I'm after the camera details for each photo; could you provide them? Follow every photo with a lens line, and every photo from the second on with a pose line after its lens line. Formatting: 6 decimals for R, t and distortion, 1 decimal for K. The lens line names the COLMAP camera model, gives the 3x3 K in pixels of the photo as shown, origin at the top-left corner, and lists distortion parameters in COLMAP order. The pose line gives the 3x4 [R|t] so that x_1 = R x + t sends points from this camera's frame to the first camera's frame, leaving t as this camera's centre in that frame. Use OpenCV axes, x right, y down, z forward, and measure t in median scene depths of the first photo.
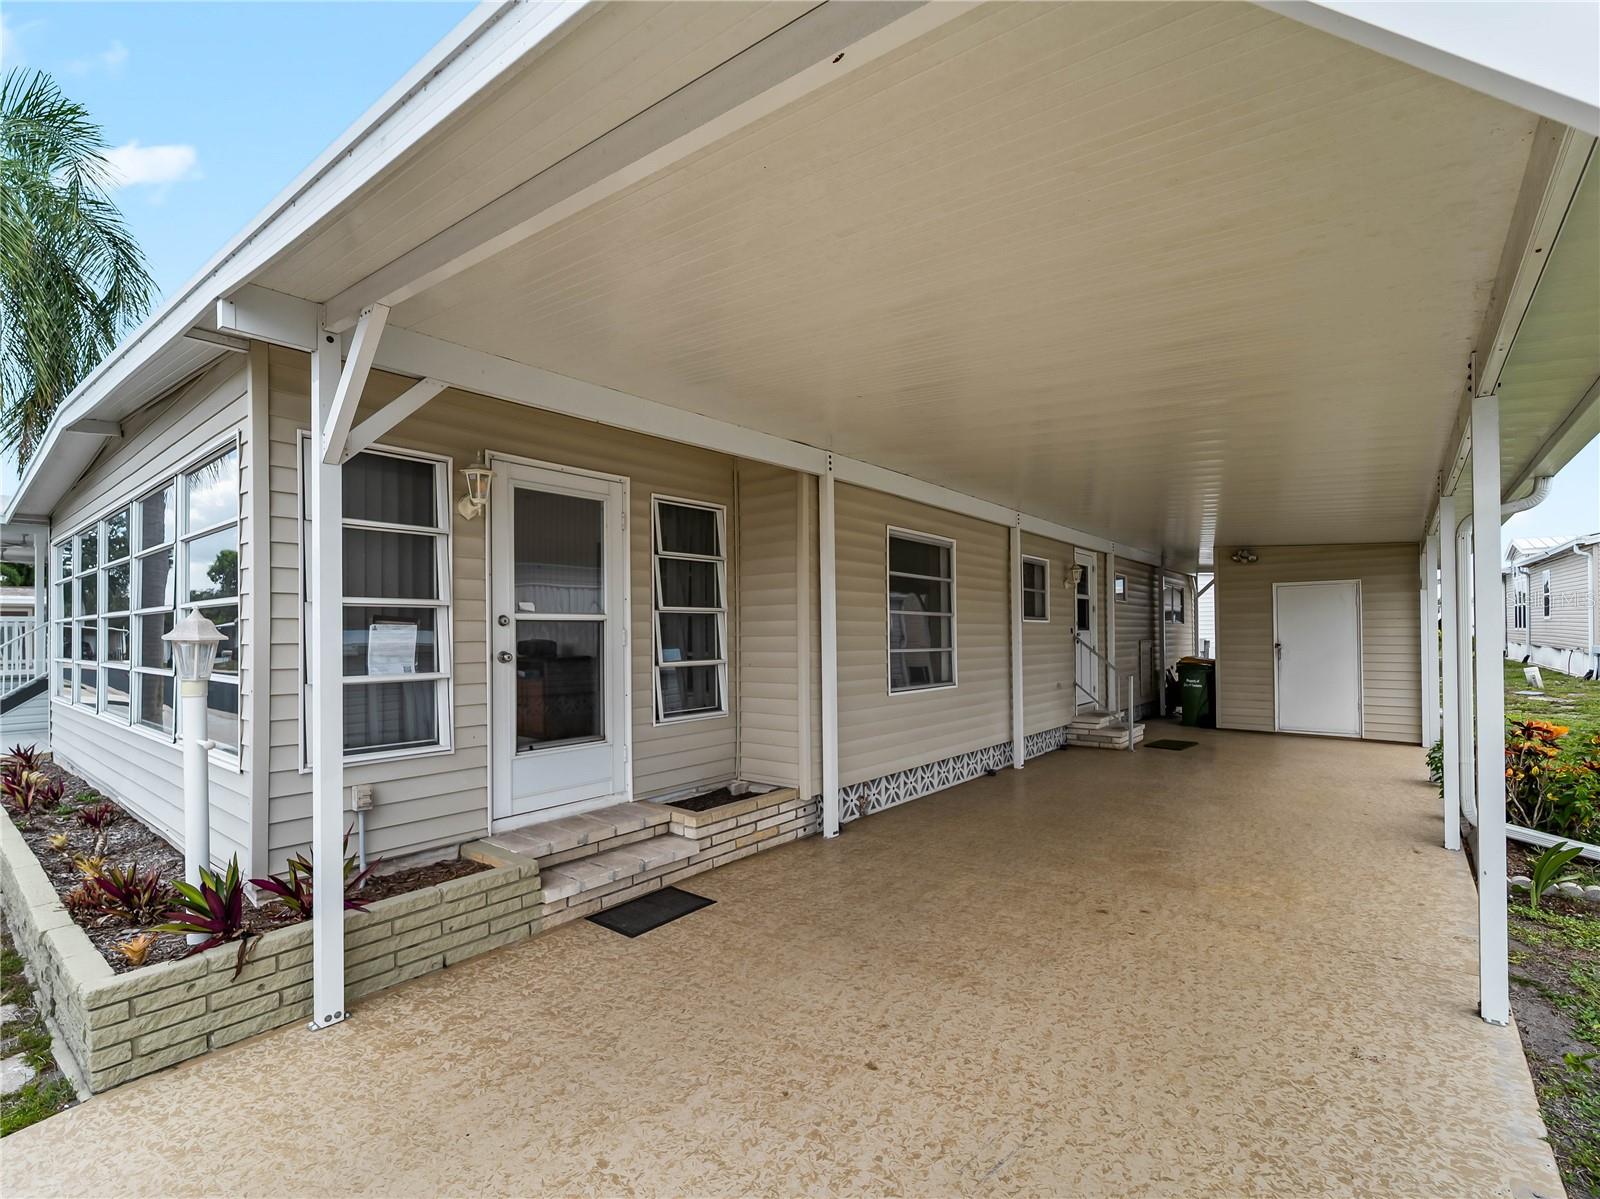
lens RADIAL K [[734.4, 0, 767.2], [0, 734.4, 617.7], [0, 0, 1]] dist [0.000935, -0.003805]
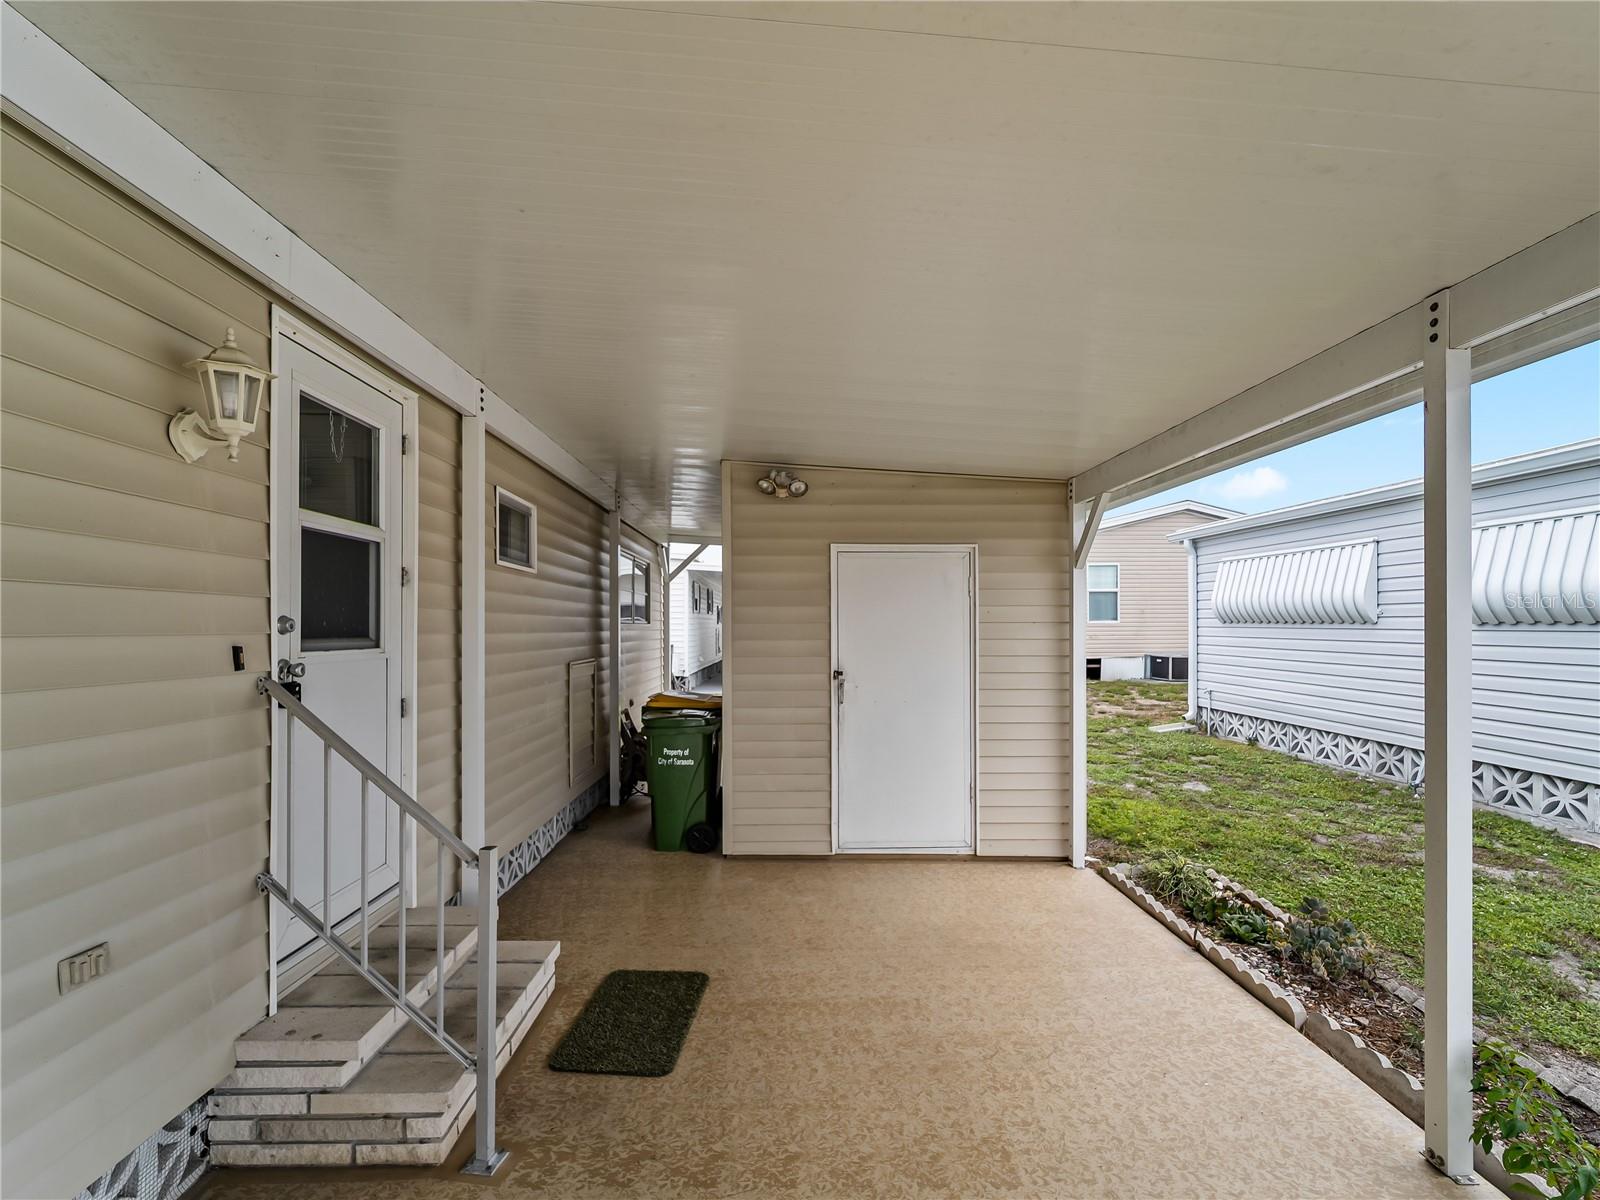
lens RADIAL K [[734.4, 0, 803.9], [0, 734.4, 611.6], [0, 0, 1]] dist [0.000935, -0.003805]
pose [[0.729502, 0.010474, 0.683898, 0.272280], [-0.003245, 0.999924, -0.011852, 0.001438], [-0.683971, 0.006427, 0.729481, 0.514836]]
